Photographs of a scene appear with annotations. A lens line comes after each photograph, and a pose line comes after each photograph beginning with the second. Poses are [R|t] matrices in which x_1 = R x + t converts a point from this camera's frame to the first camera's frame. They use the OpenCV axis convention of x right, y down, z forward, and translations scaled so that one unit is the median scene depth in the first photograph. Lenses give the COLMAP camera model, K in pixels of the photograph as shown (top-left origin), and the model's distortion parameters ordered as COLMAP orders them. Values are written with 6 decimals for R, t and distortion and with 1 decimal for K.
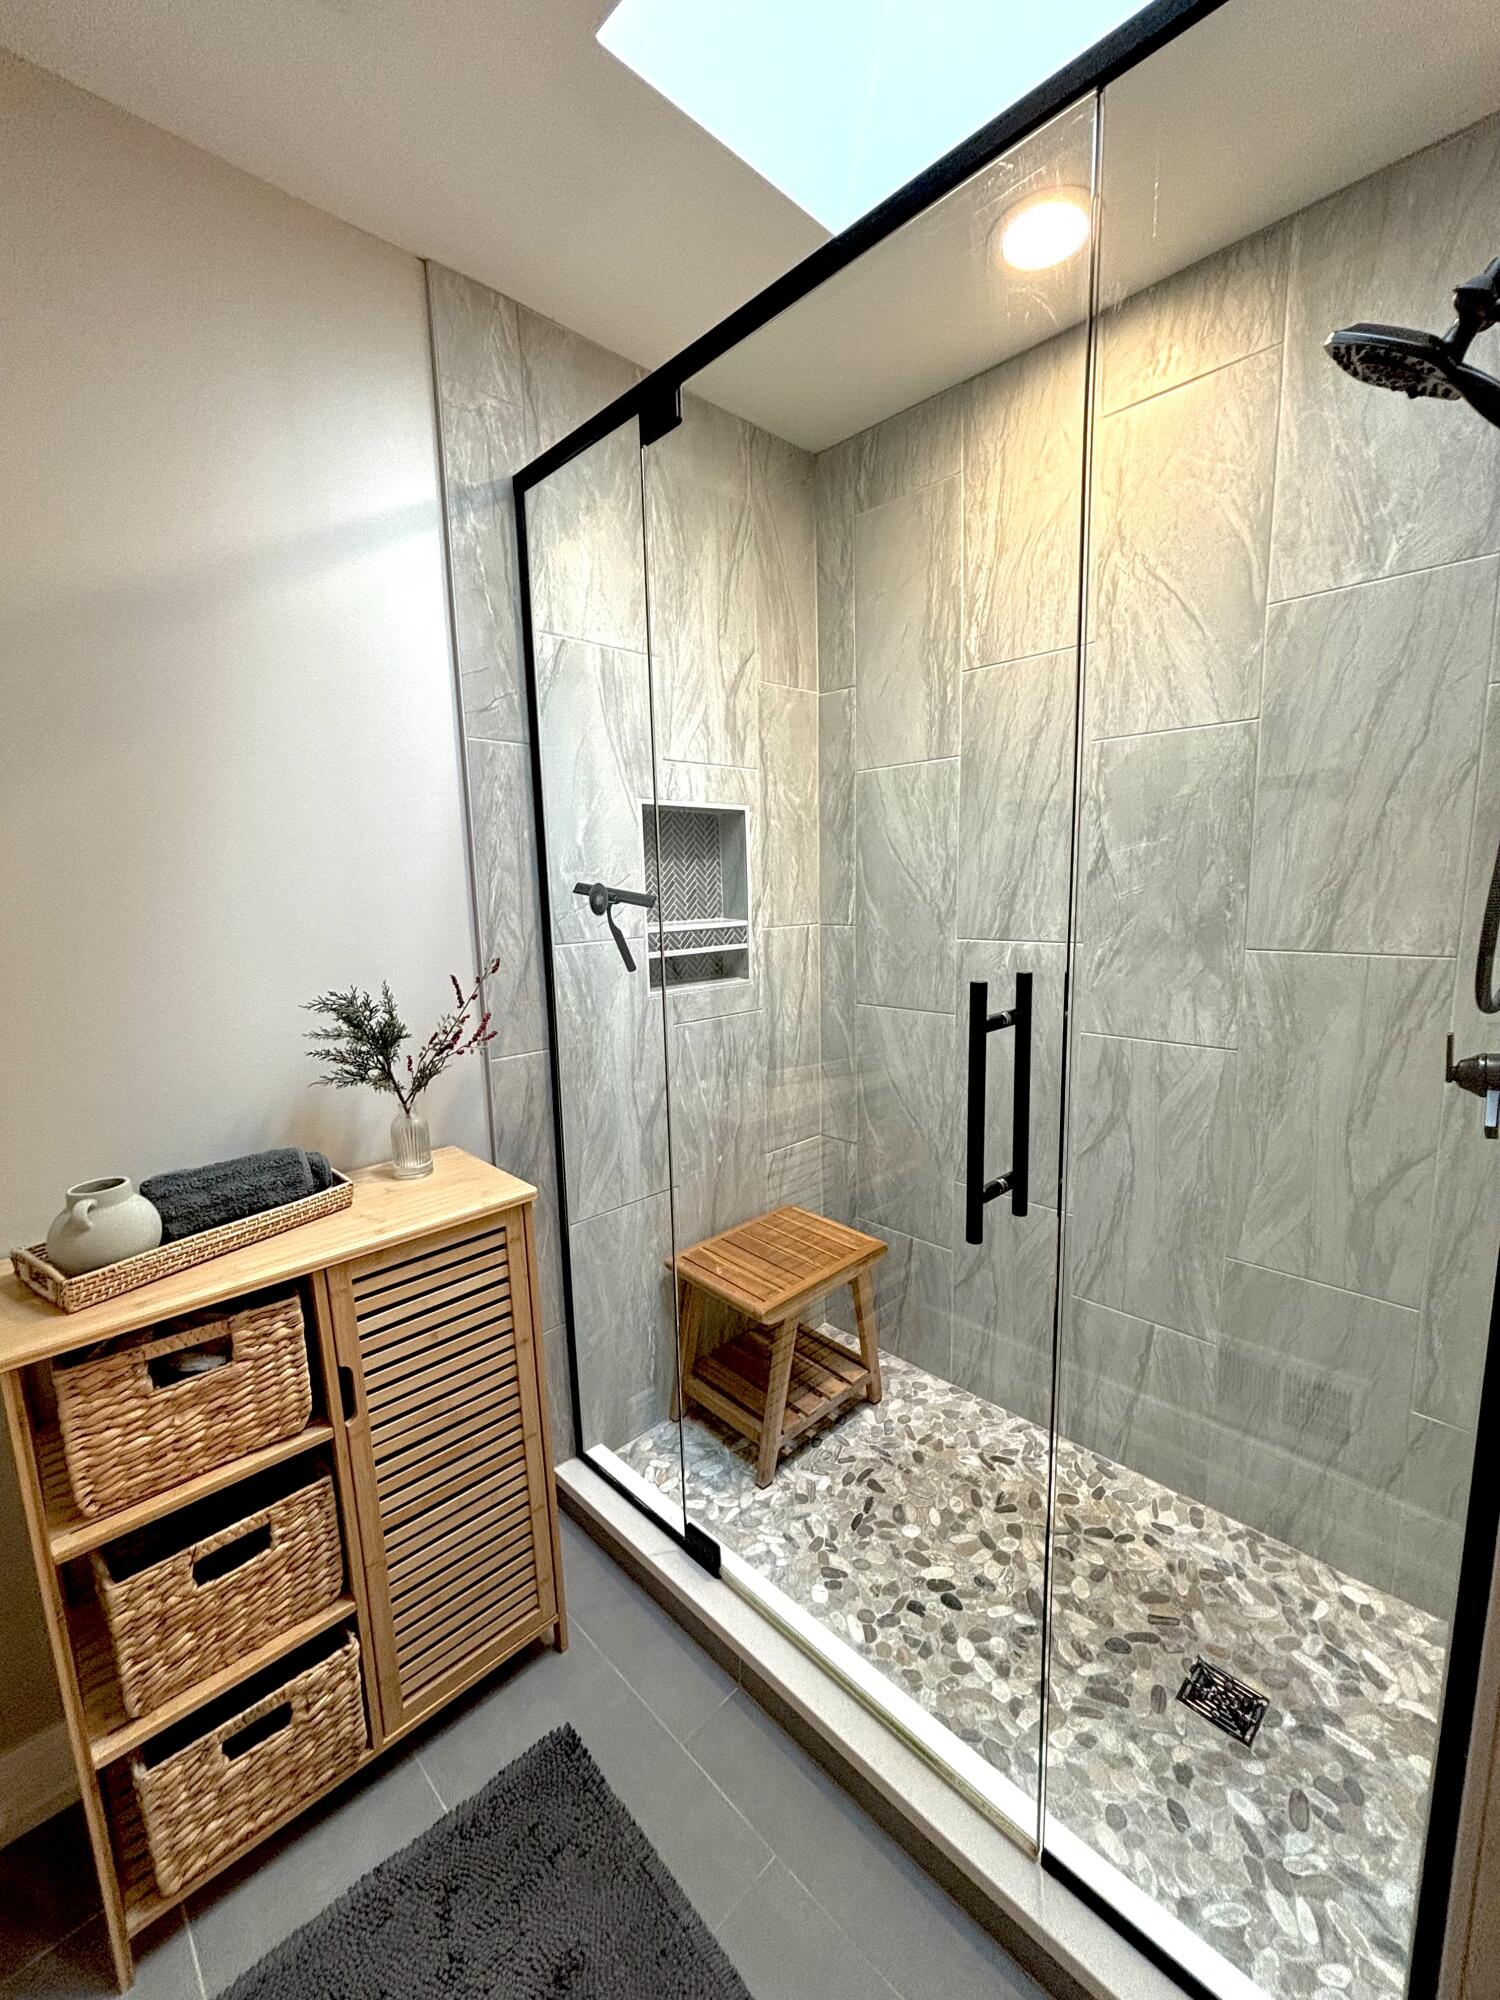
lens RADIAL K [[800.9, 0, 742.1], [0, 800.9, 992.1], [0, 0, 1]] dist [-0.011610, 0.000280]
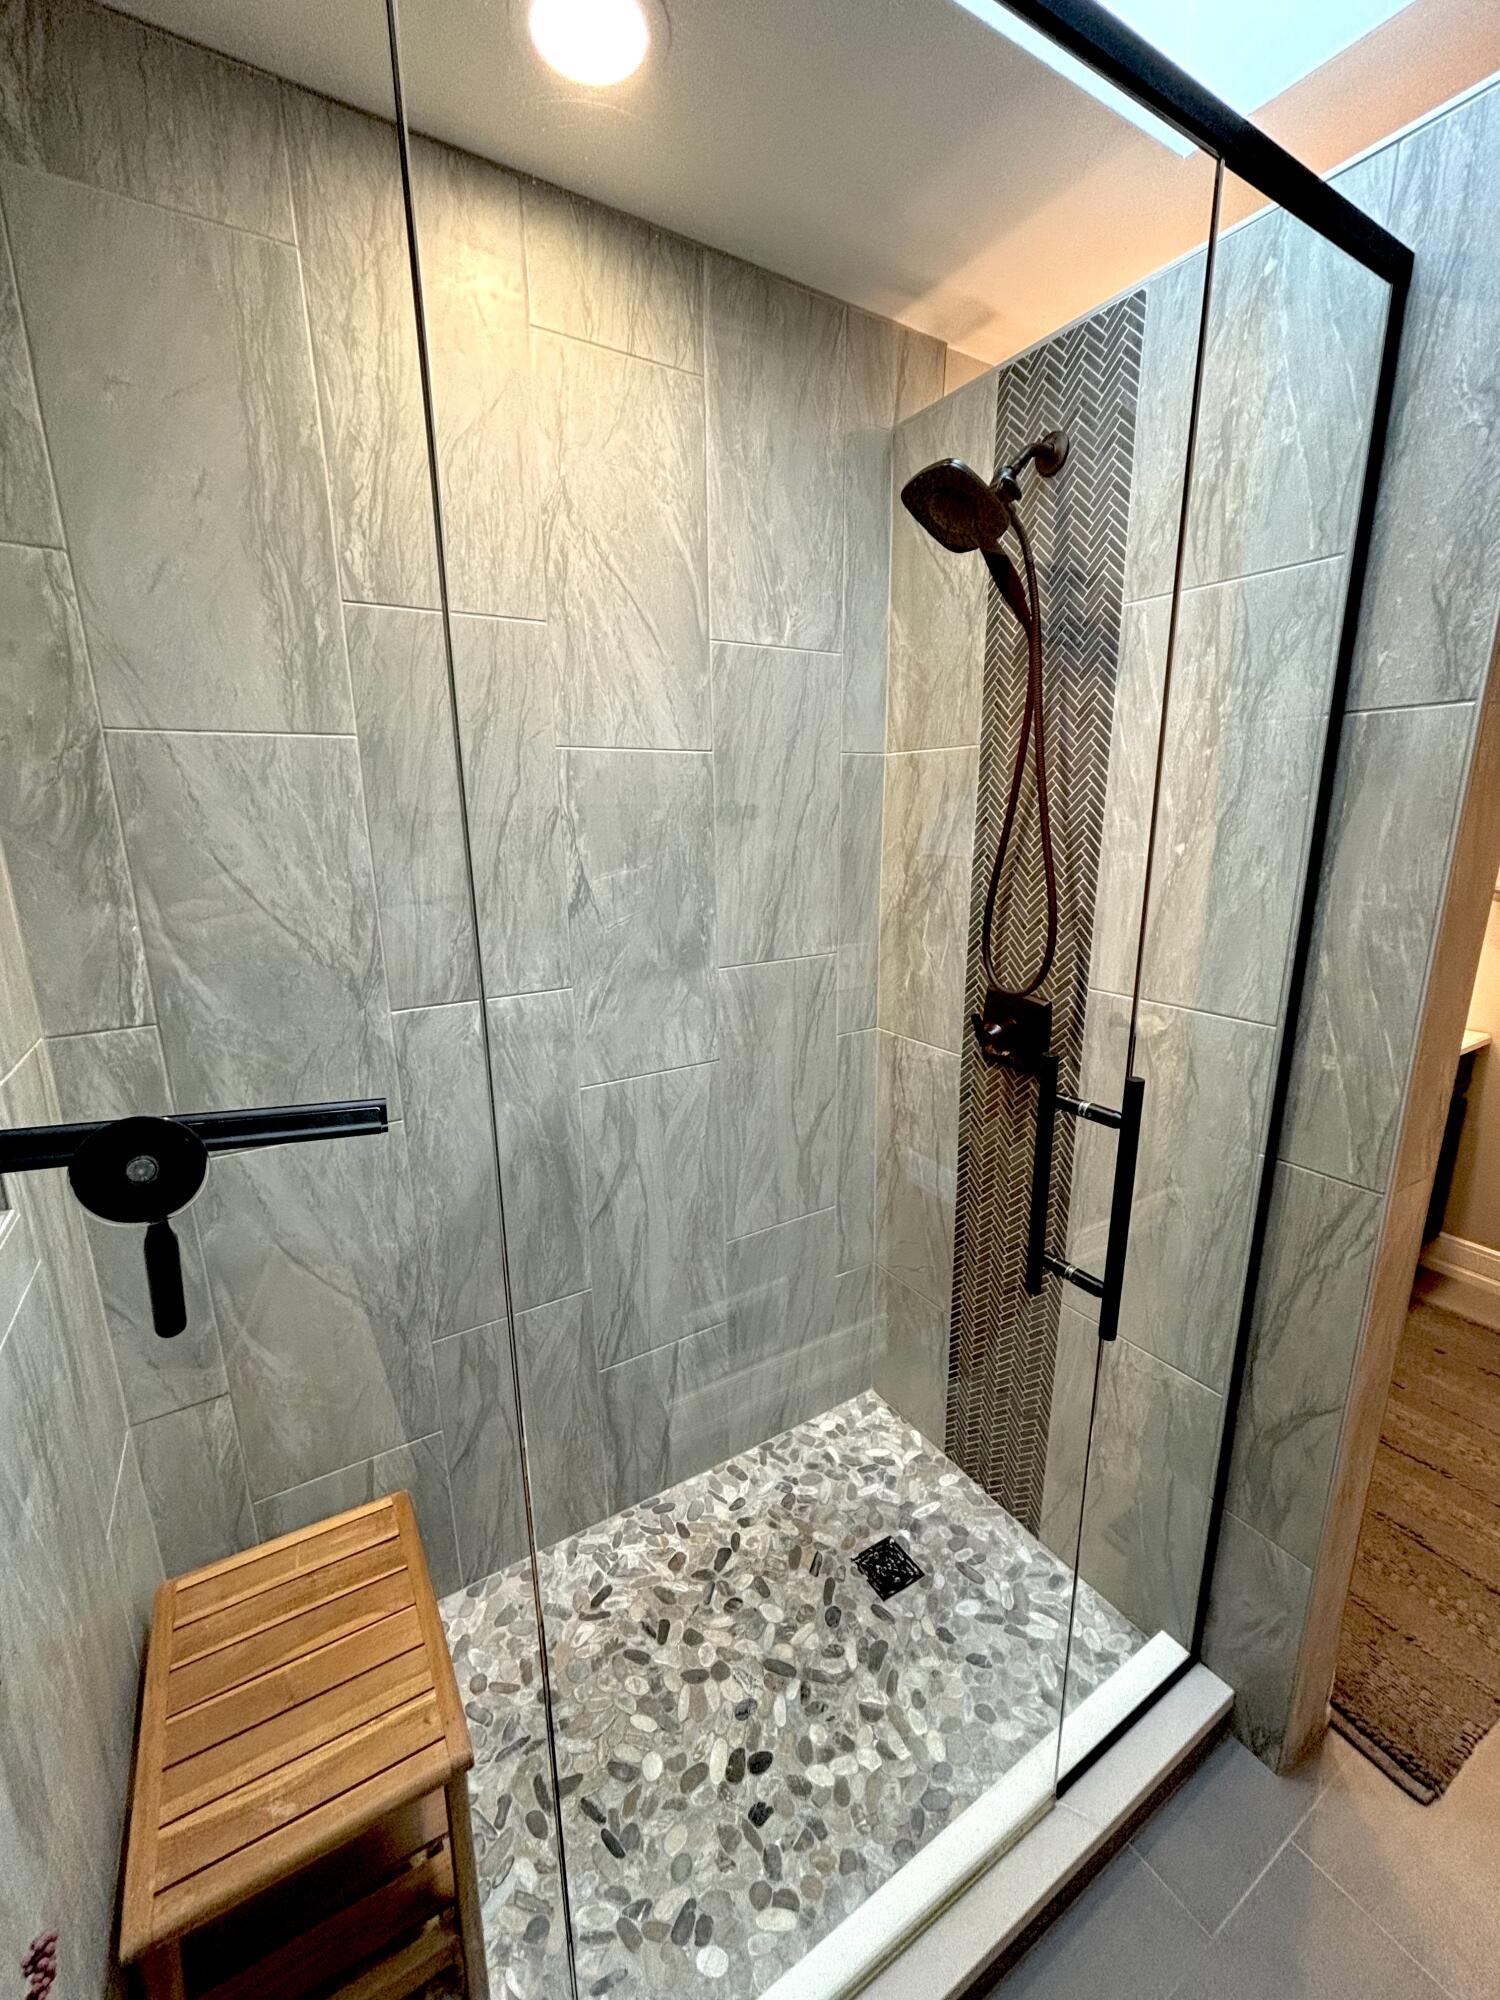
lens RADIAL K [[788.2, 0, 748.8], [0, 788.2, 1012.6], [0, 0, 1]] dist [-0.000332, -0.000032]
pose [[0.225215, -0.203041, 0.952918, -0.363968], [0.158639, 0.972635, 0.169750, -0.159568], [-0.961307, 0.112939, 0.251262, 0.661015]]
